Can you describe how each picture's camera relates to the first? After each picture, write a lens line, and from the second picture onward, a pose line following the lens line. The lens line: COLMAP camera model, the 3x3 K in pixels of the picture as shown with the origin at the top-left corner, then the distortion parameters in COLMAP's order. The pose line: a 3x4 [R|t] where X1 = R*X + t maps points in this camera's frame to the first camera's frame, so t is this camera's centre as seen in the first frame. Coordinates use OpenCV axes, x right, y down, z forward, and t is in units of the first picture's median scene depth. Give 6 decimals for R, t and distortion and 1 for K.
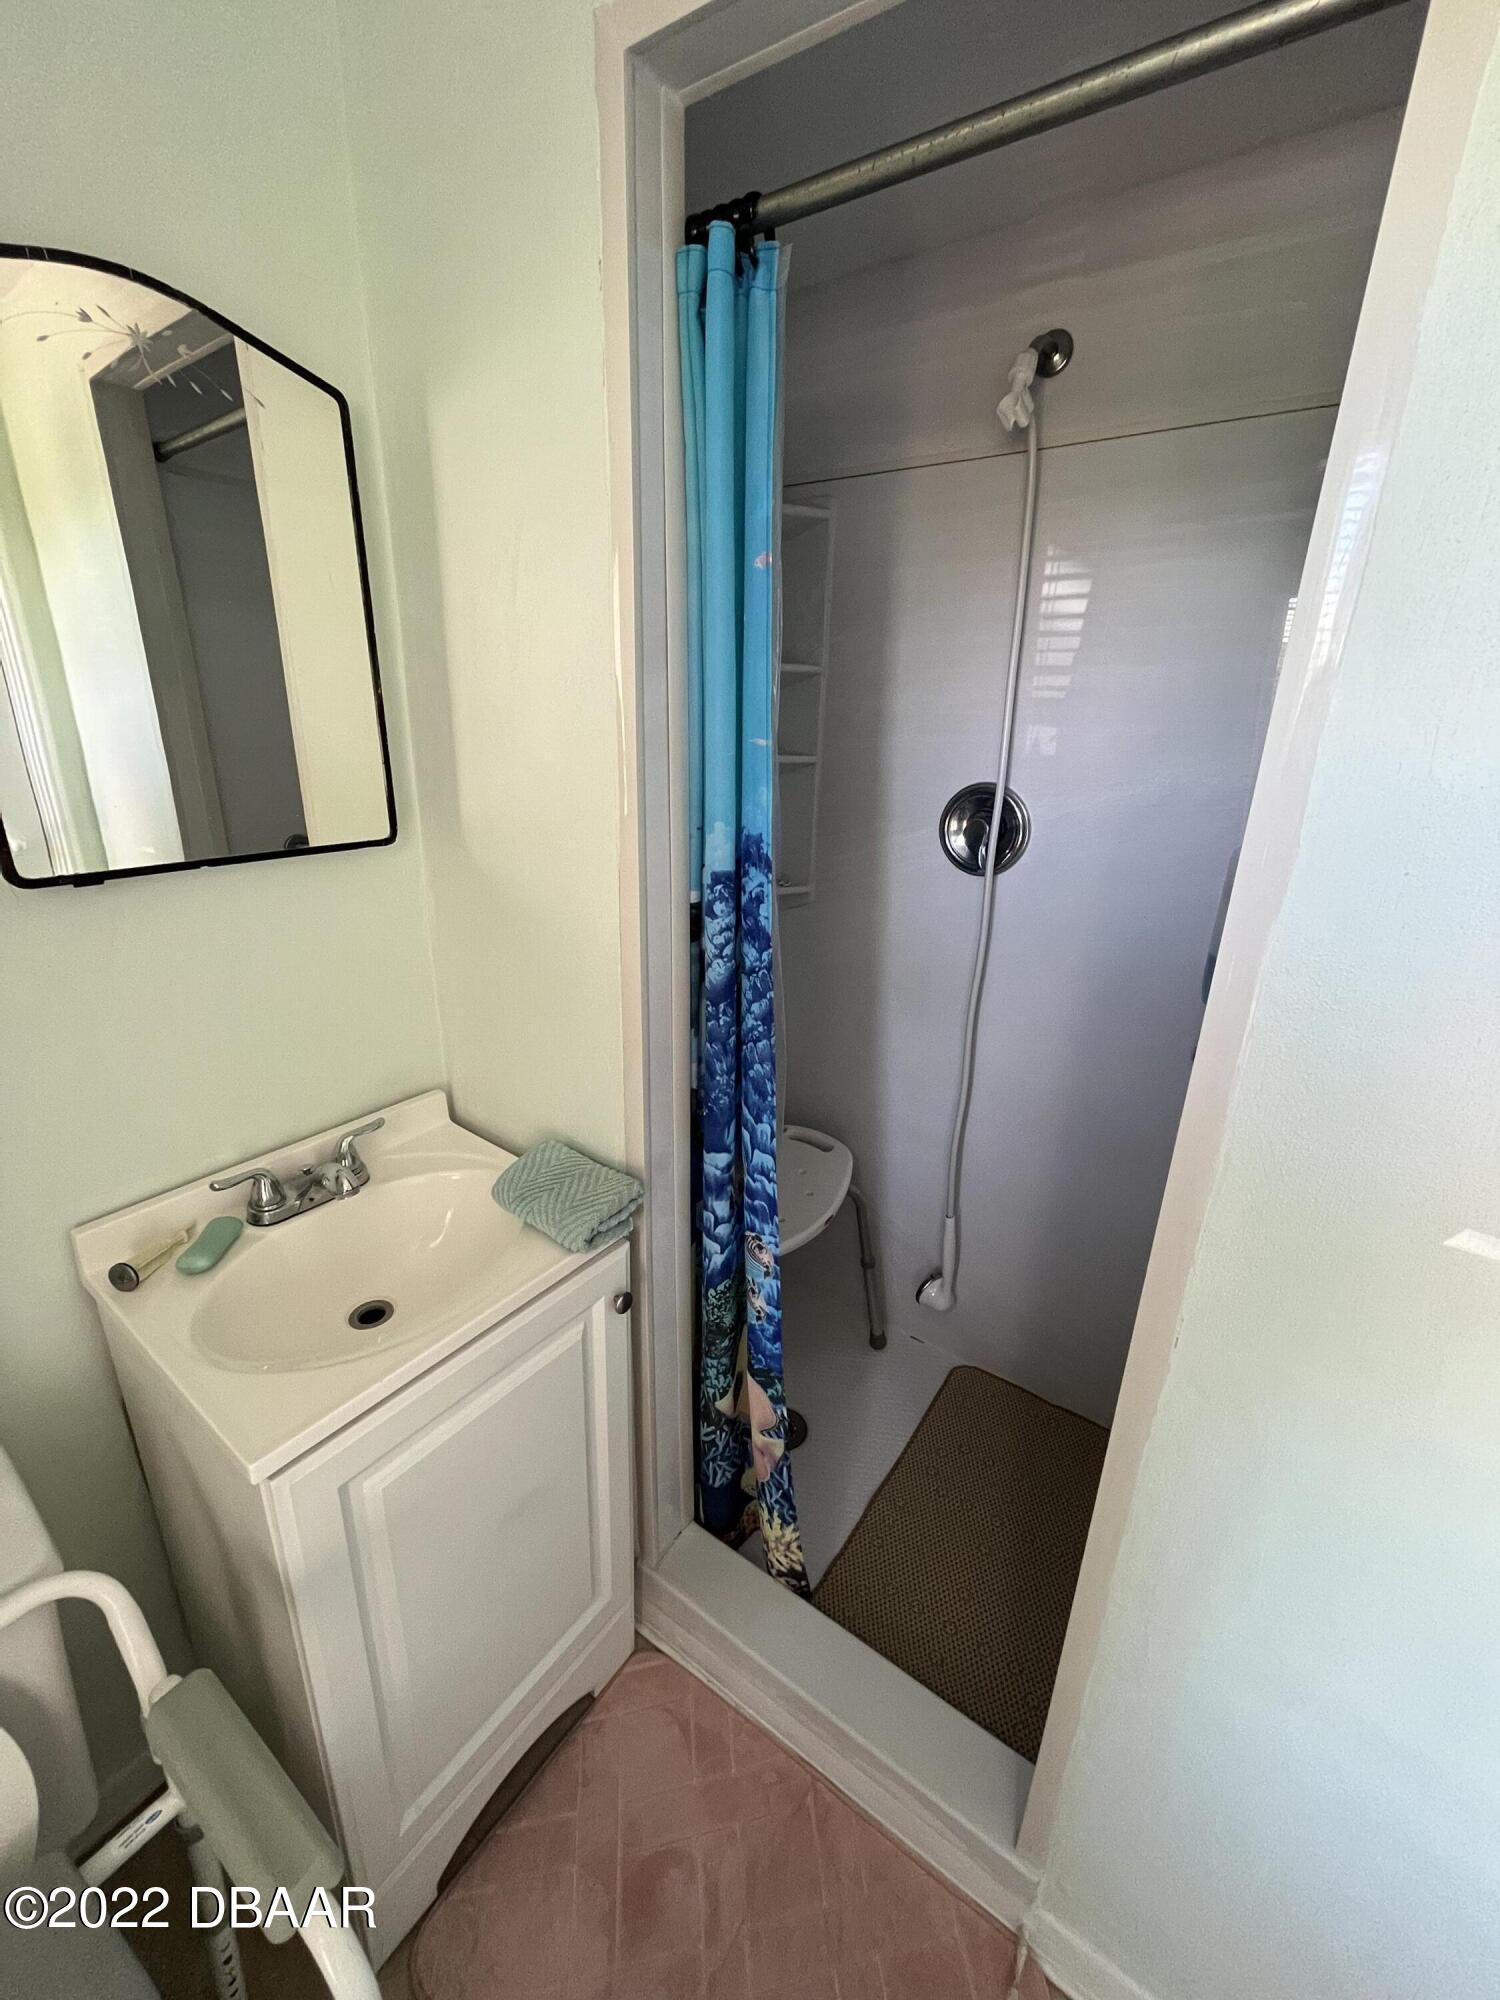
lens RADIAL K [[833.7, 0, 748.9], [0, 833.7, 988.2], [0, 0, 1]] dist [-0.000708, -0.000094]
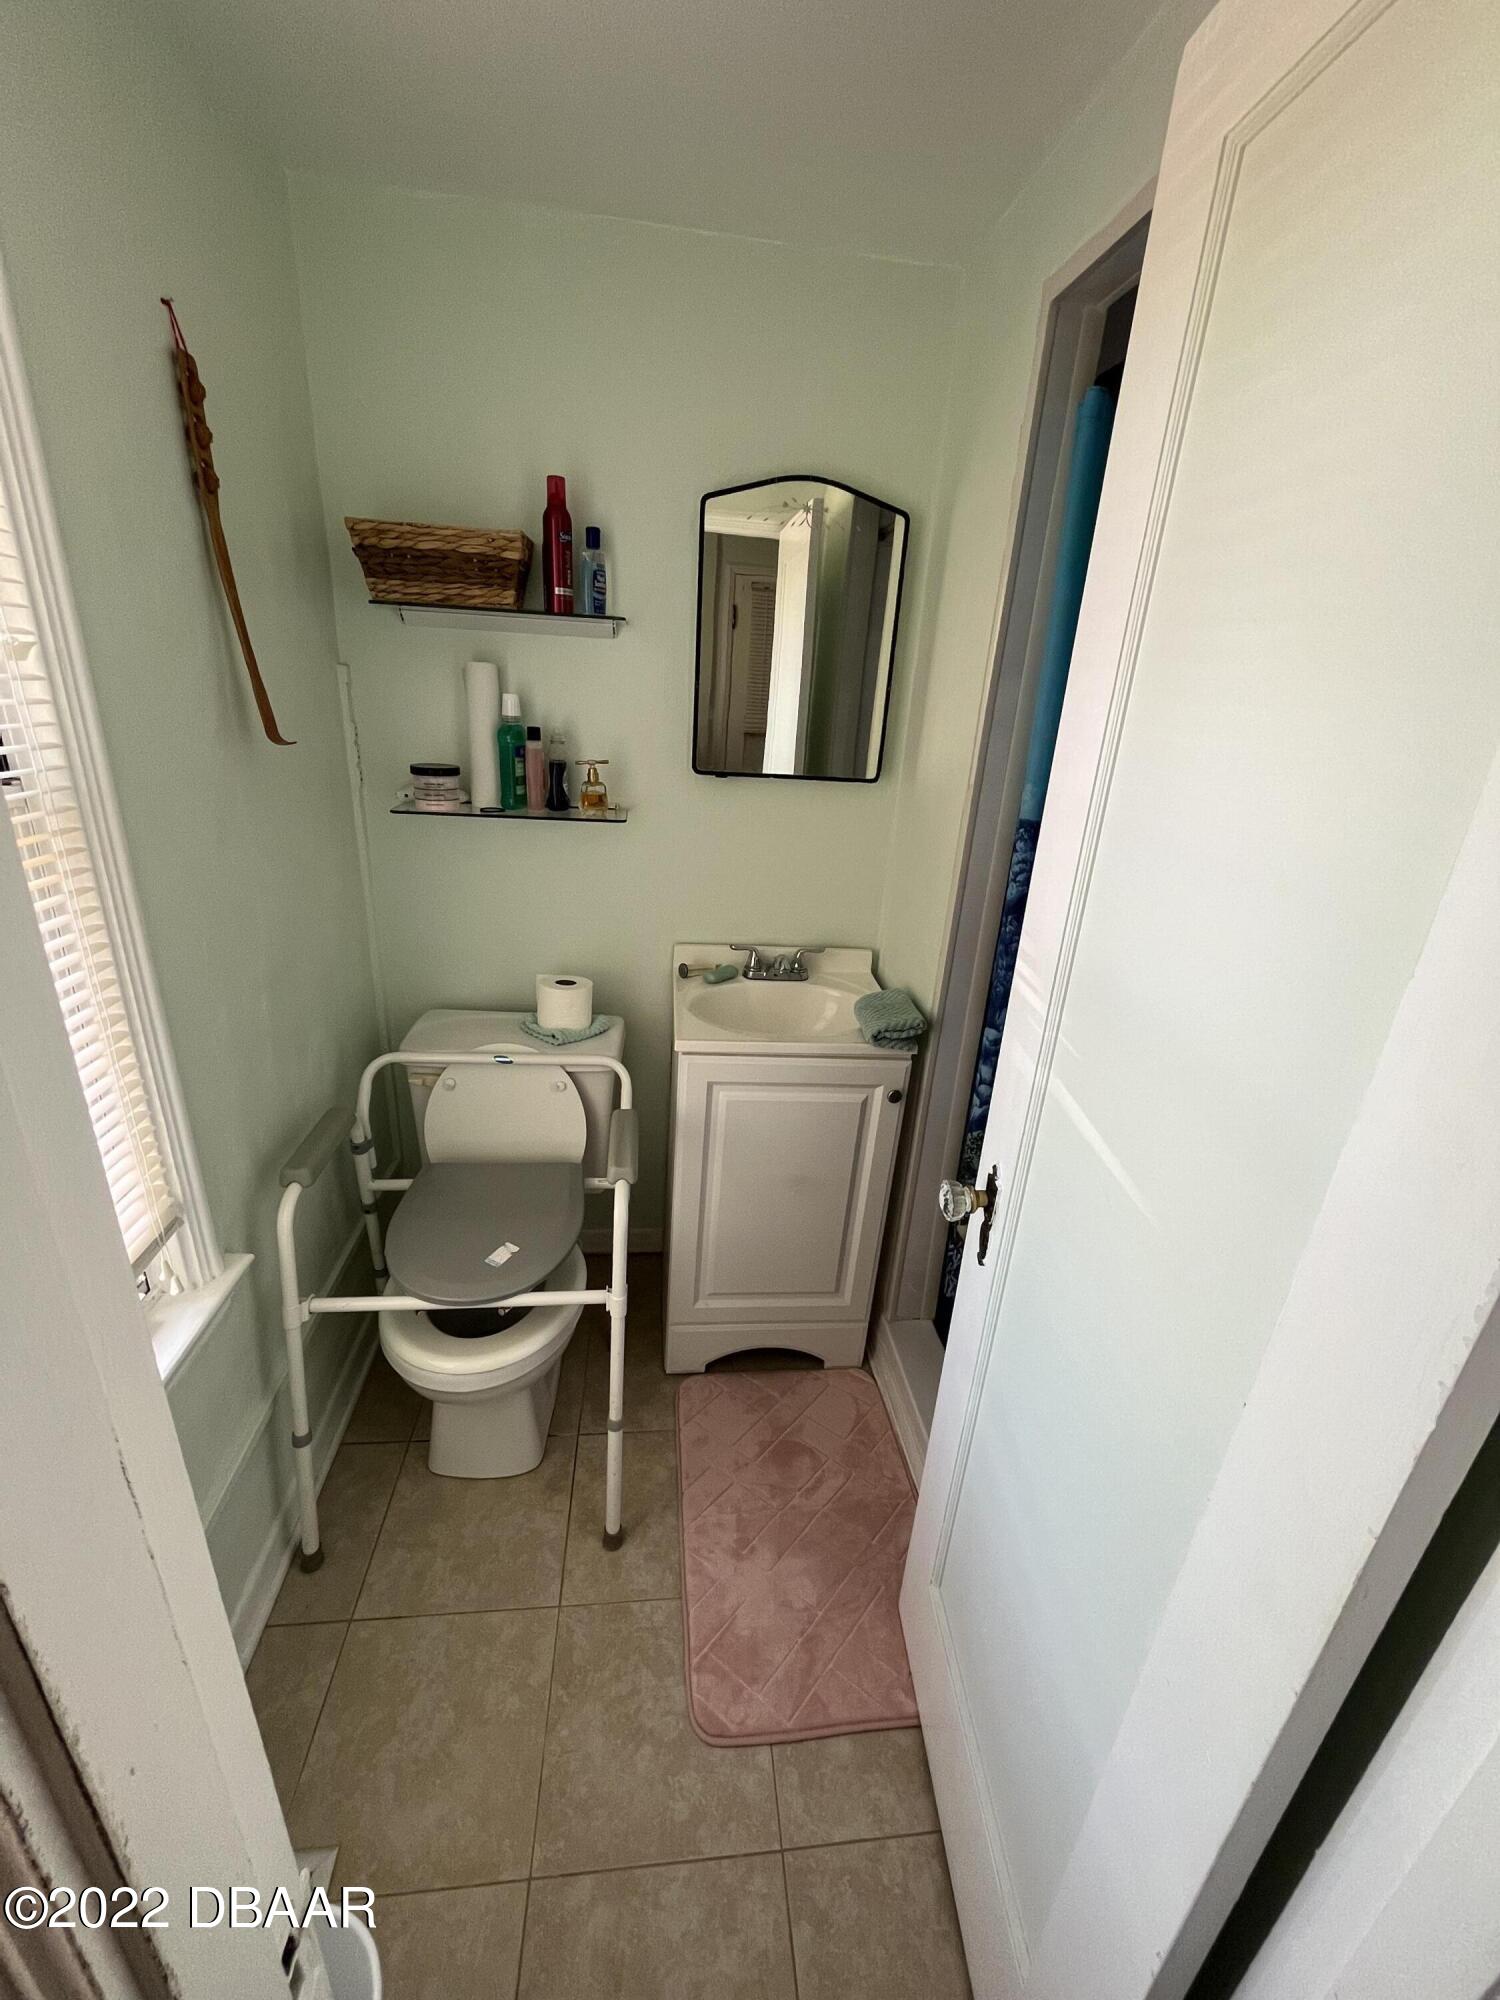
lens RADIAL K [[803.6, 0, 750.0], [0, 803.6, 1000.0], [0, 0, 1]] dist [-0.001373, -0.000839]
pose [[0.672164, 0.294809, -0.679178, 0.623904], [-0.295989, 0.947815, 0.118483, 0.120218], [0.678665, 0.121389, 0.724347, -0.261102]]
